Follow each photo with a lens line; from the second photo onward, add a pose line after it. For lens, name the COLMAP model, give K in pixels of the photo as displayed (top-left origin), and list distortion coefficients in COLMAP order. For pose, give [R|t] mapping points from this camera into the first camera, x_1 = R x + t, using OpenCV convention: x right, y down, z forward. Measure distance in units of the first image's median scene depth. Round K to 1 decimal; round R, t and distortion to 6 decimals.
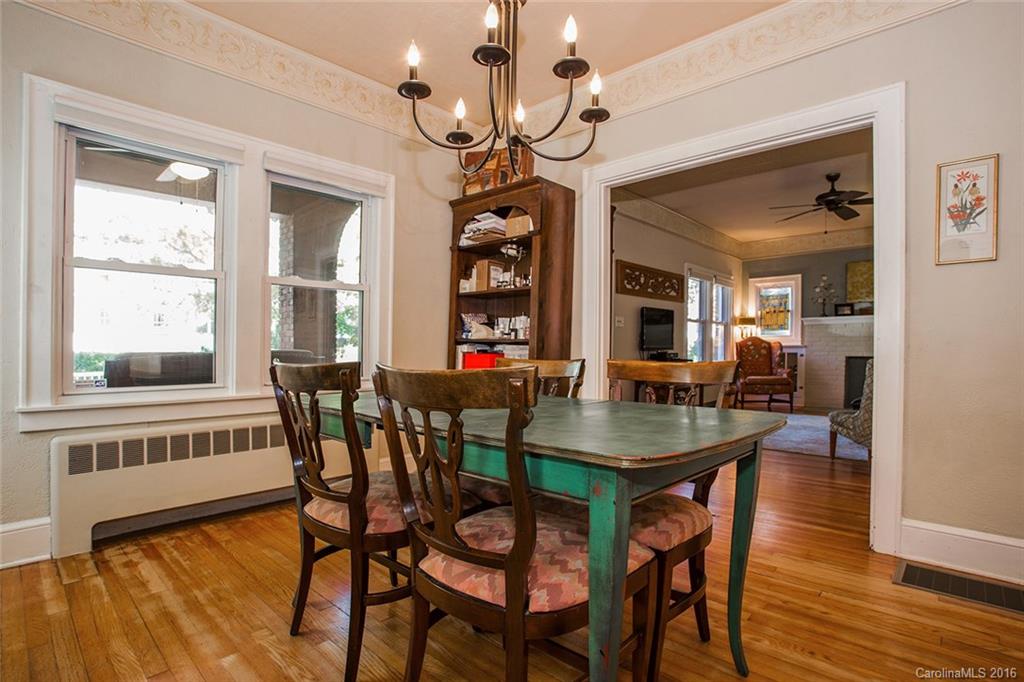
lens RADIAL K [[500.6, 0, 504.9], [0, 500.6, 369.5], [0, 0, 1]] dist [-0.043582, -0.000035]
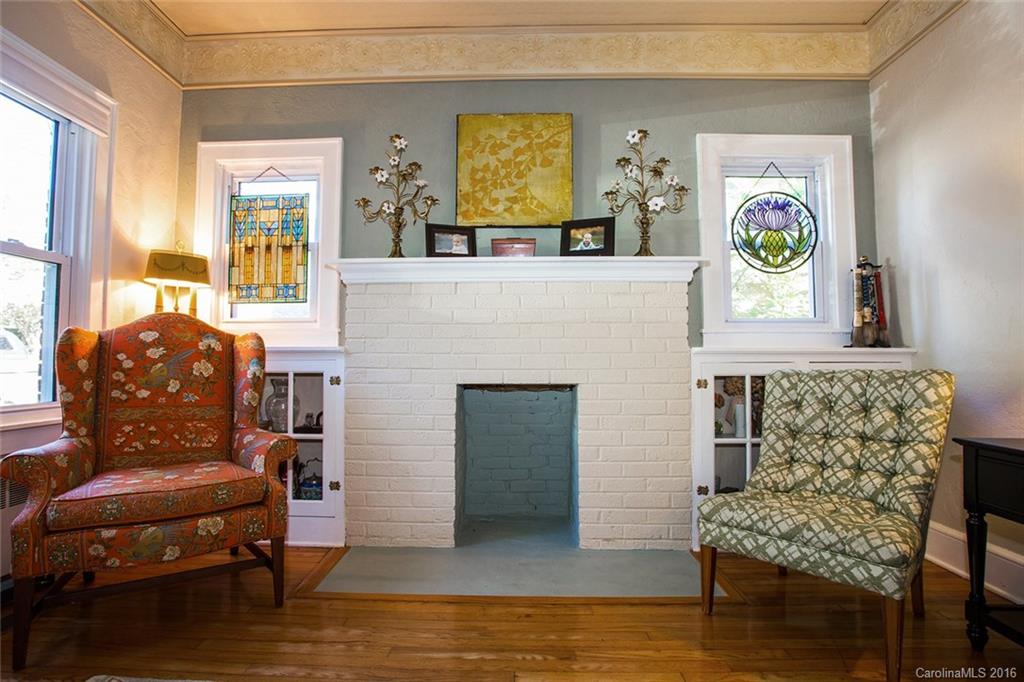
lens RADIAL K [[511.0, 0, 503.6], [0, 511.0, 341.0], [0, 0, 1]] dist [-0.074650, 0.032890]
pose [[0.746199, 0.037607, 0.664660, 0.474833], [0.020940, 0.996583, -0.079897, -0.026127], [-0.665394, 0.073537, 0.742862, 0.699717]]
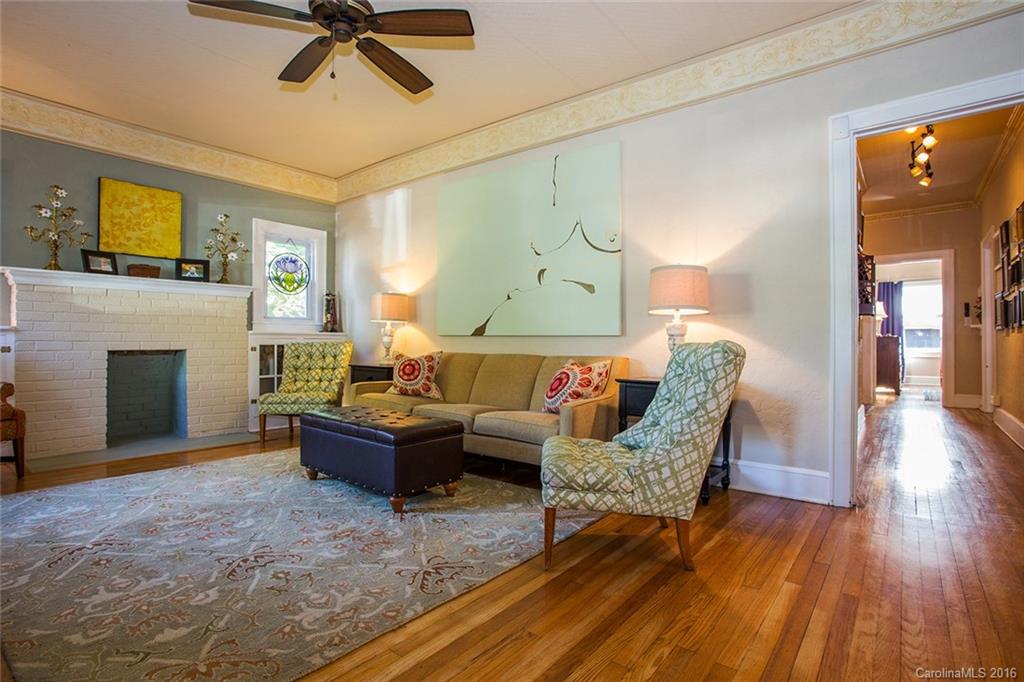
lens RADIAL K [[511.0, 0, 503.6], [0, 511.0, 341.0], [0, 0, 1]] dist [-0.074650, 0.032890]
pose [[-0.069183, 0.013103, 0.997518, 0.127546], [0.044652, 0.998952, -0.010025, -0.011937], [-0.996604, 0.043848, -0.069695, 0.584452]]
